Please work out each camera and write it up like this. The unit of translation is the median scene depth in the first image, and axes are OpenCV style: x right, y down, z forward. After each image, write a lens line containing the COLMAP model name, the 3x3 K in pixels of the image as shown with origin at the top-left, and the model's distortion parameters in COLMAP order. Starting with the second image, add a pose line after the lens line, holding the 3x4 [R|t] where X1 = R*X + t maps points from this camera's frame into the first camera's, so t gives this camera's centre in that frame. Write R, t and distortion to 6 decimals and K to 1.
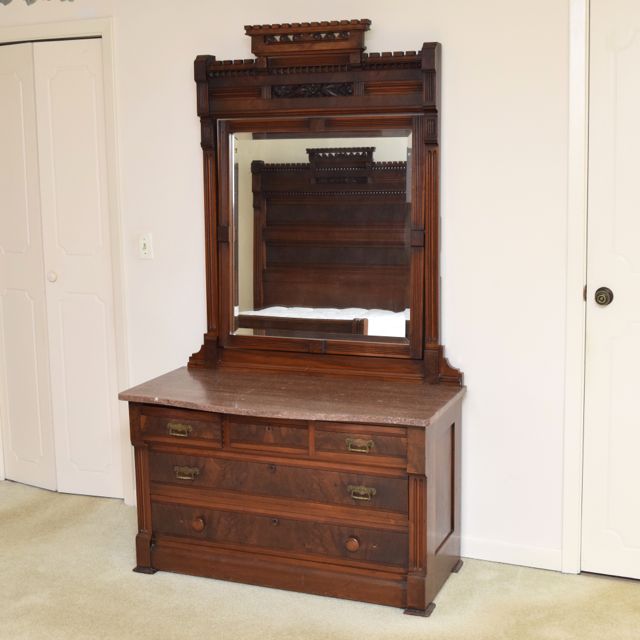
lens RADIAL K [[1044.0, 0, 306.9], [0, 1044.0, 311.7], [0, 0, 1]] dist [-0.083088, -0.012509]
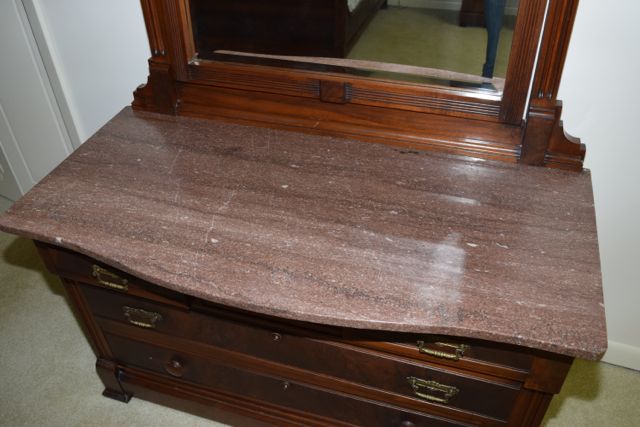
lens RADIAL K [[554.7, 0, 320.0], [0, 554.7, 213.5], [0, 0, 1]] dist [-0.087529, 0.014672]
pose [[0.996594, -0.059915, 0.056670, -0.022090], [0.023360, 0.864102, 0.502774, -0.069757], [-0.079092, -0.499738, 0.862558, 0.745488]]
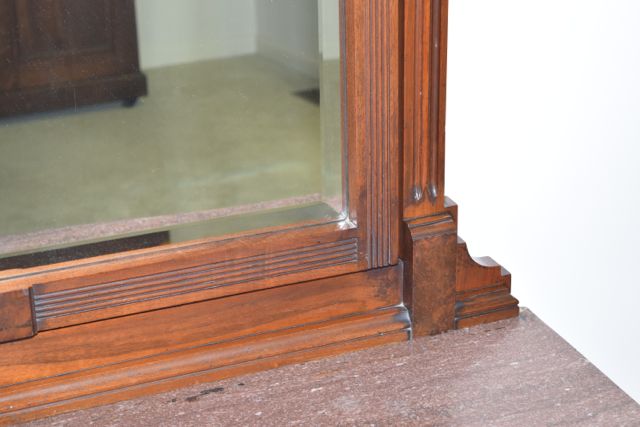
lens RADIAL K [[1420.4, 0, 320.0], [0, 1420.4, 213.5], [0, 0, 1]] dist [0.073955, -0.089346]
pose [[0.718212, -0.272690, 0.640165, -0.158540], [0.104693, 0.951885, 0.288016, -0.085768], [-0.687903, -0.139836, 0.712204, 0.760938]]
